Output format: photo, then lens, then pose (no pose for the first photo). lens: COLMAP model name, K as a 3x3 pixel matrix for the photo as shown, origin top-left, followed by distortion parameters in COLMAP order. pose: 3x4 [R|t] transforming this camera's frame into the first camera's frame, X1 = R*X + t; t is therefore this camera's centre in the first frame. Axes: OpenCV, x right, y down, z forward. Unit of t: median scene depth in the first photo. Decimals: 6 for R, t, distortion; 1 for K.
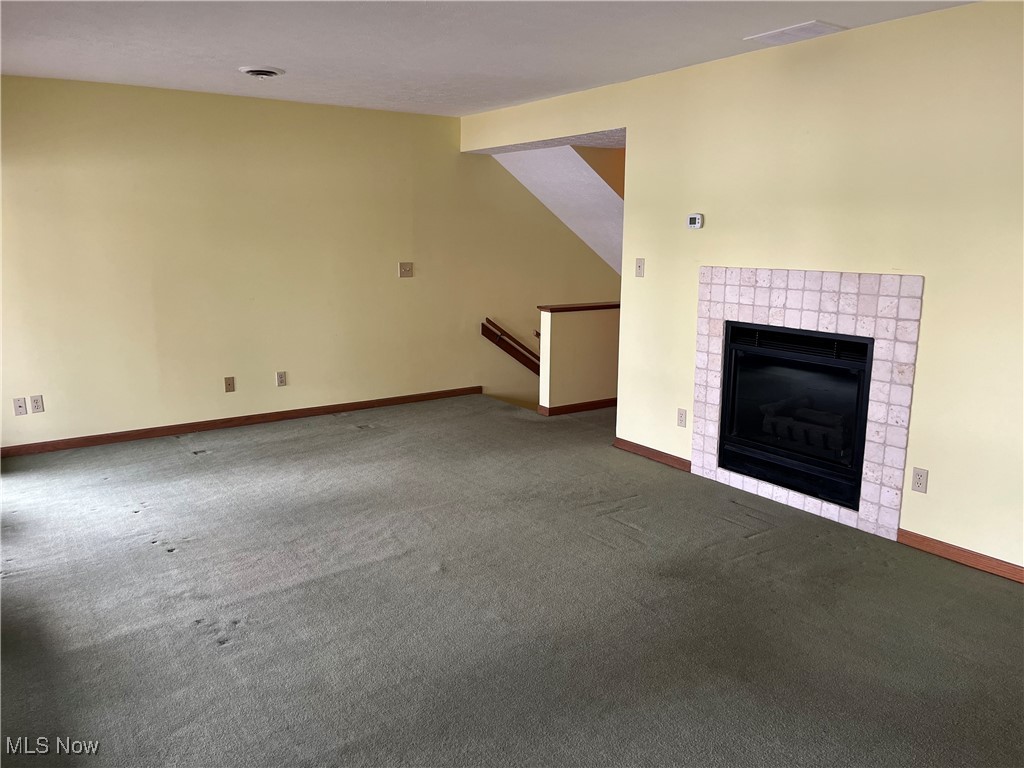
lens RADIAL K [[776.2, 0, 512.5], [0, 776.2, 383.4], [0, 0, 1]] dist [0.062228, -0.078814]
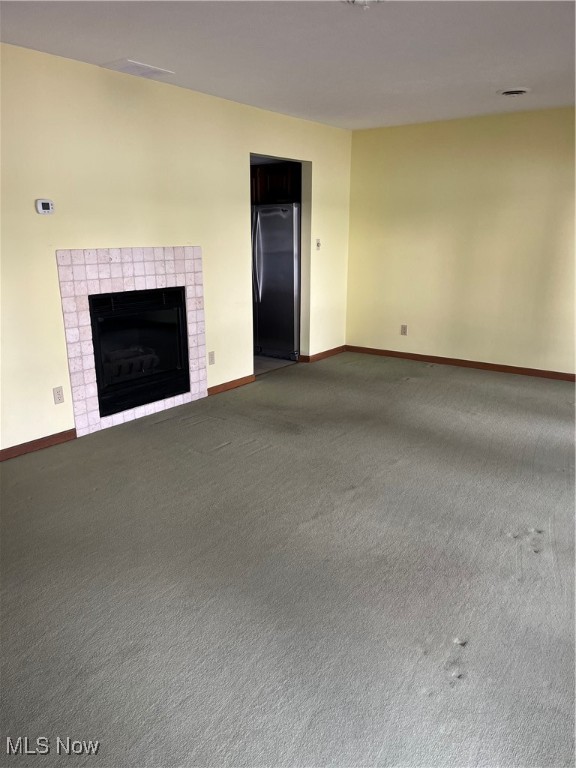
lens RADIAL K [[582.1, 0, 288.9], [0, 582.1, 384.6], [0, 0, 1]] dist [0.062228, -0.078814]
pose [[-0.326809, -0.252470, 0.910744, -0.714169], [0.172786, 0.931455, 0.320213, -0.200052], [-0.929161, 0.262012, -0.260785, 1.059494]]
